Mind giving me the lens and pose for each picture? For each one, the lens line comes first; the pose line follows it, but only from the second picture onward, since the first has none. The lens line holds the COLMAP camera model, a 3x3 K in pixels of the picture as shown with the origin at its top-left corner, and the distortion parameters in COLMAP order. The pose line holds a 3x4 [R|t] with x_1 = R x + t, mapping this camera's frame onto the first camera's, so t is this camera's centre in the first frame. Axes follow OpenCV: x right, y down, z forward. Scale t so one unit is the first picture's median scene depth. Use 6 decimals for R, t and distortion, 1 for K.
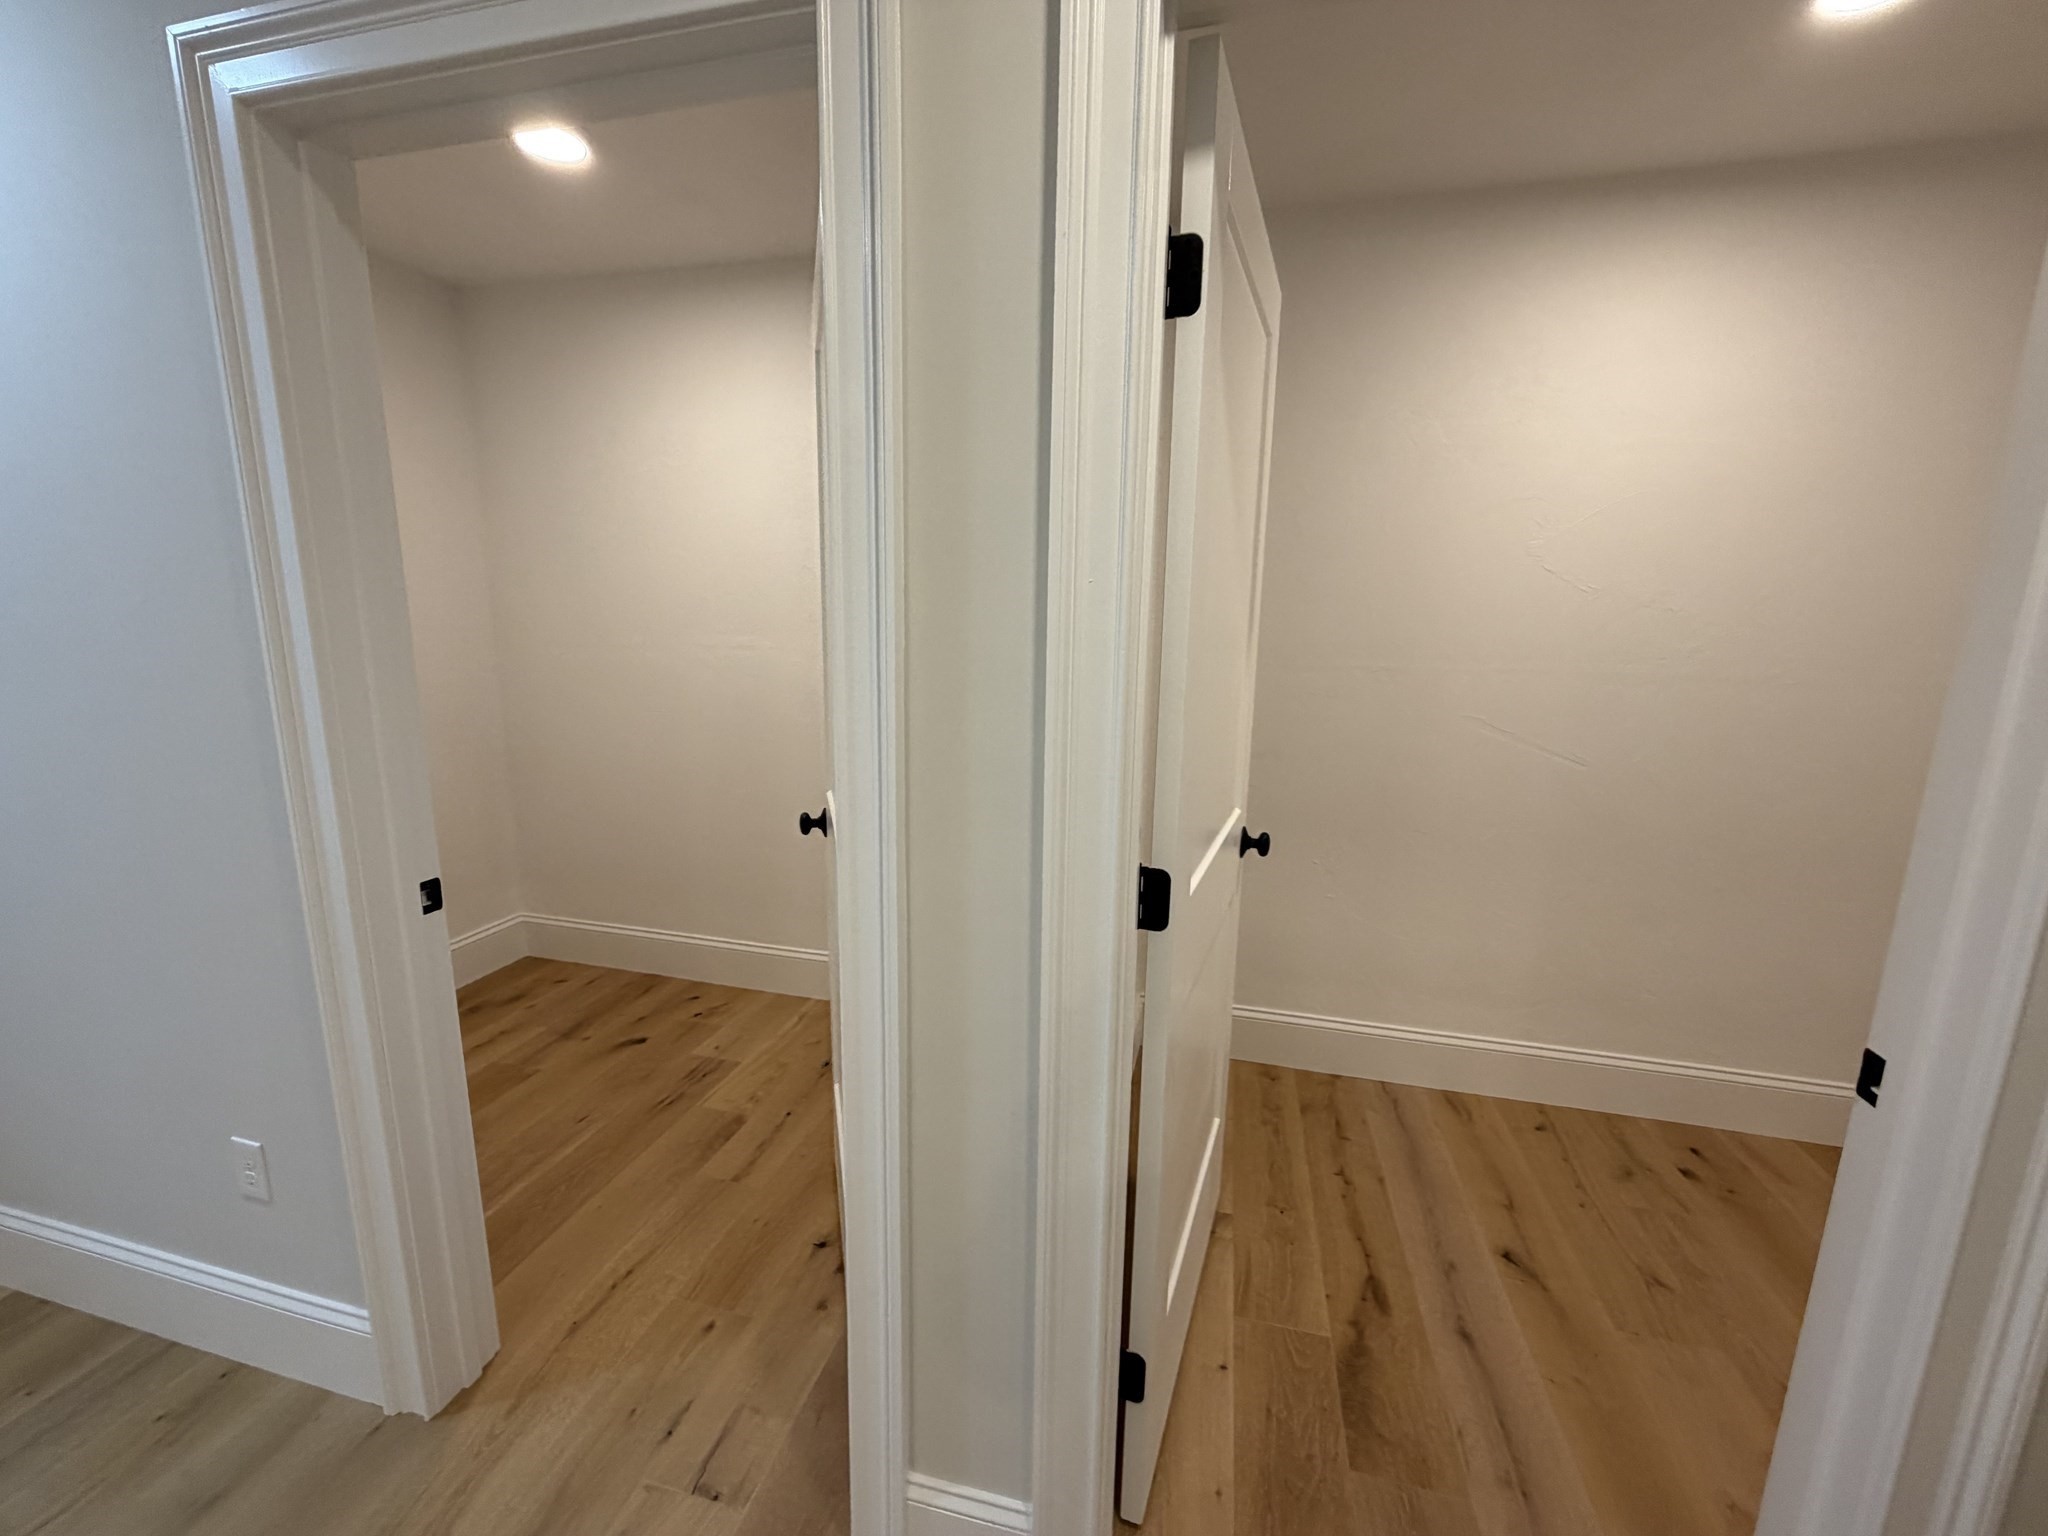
lens RADIAL K [[818.6, 0, 1021.2], [0, 818.6, 763.7], [0, 0, 1]] dist [-0.000881, -0.000377]
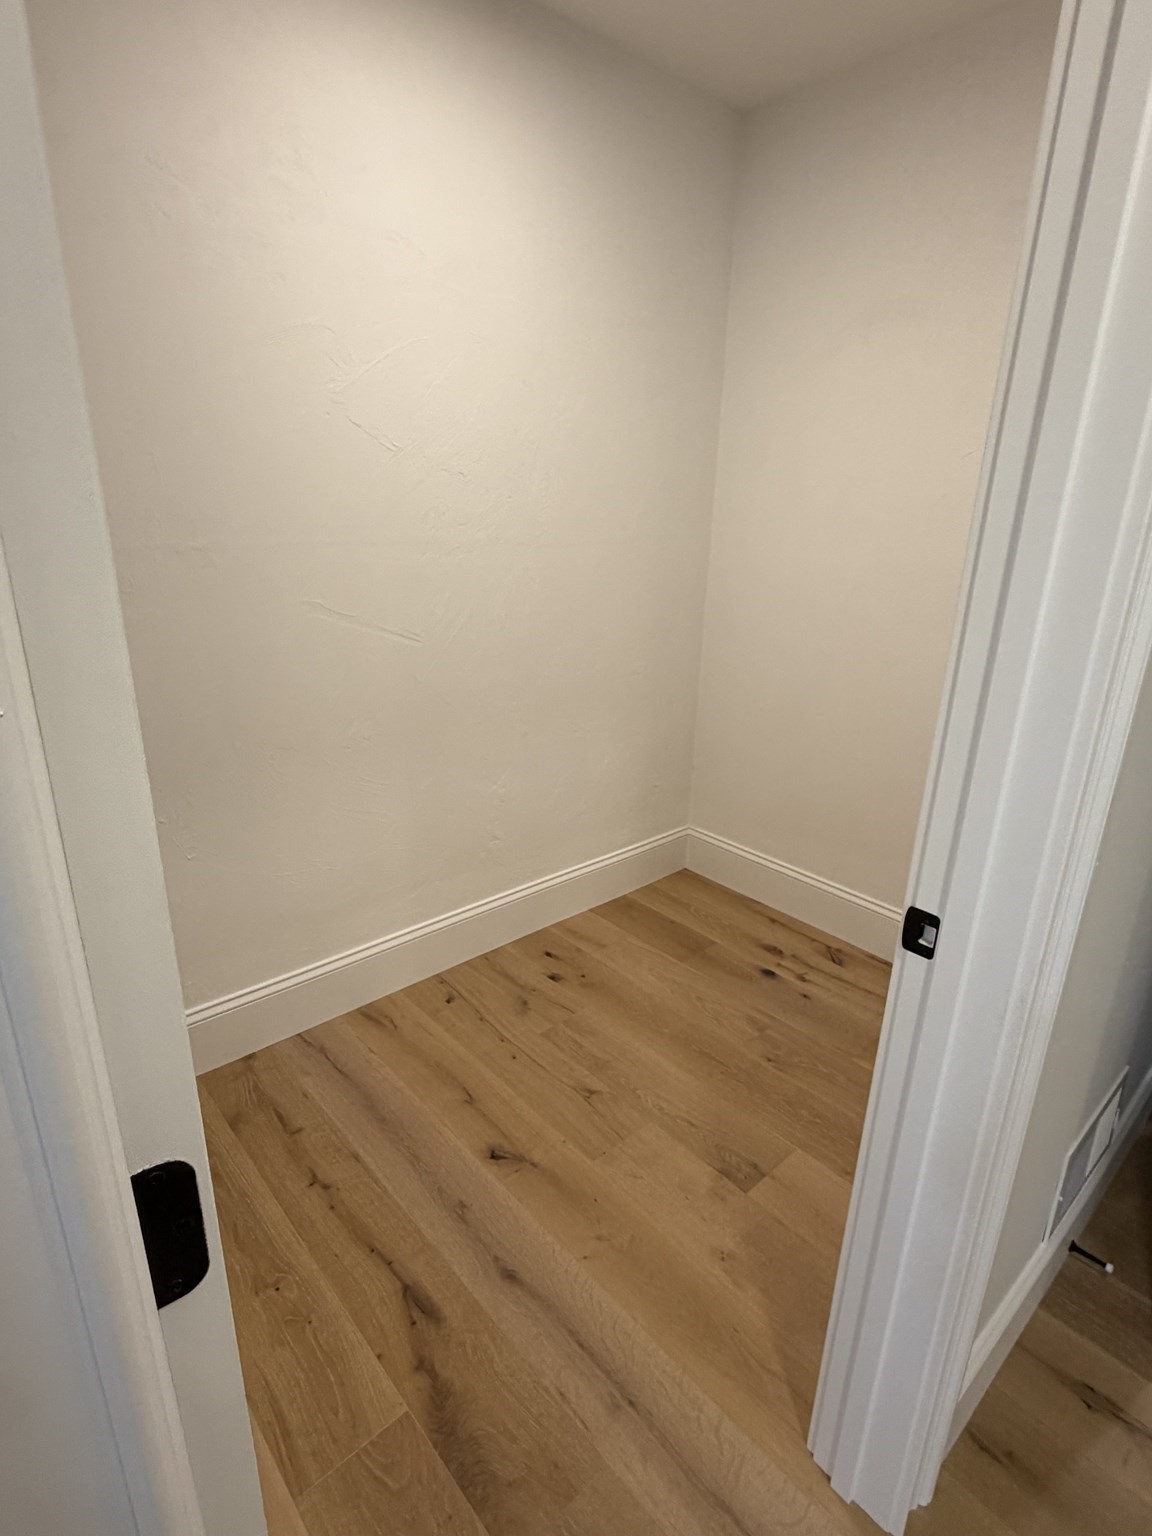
lens RADIAL K [[793.9, 0, 581.0], [0, 793.9, 766.3], [0, 0, 1]] dist [0.001041, 0.000024]
pose [[0.554408, -0.269731, 0.787322, 0.022146], [0.137664, 0.962713, 0.232880, -0.050430], [-0.820780, -0.020724, 0.570868, 0.331260]]
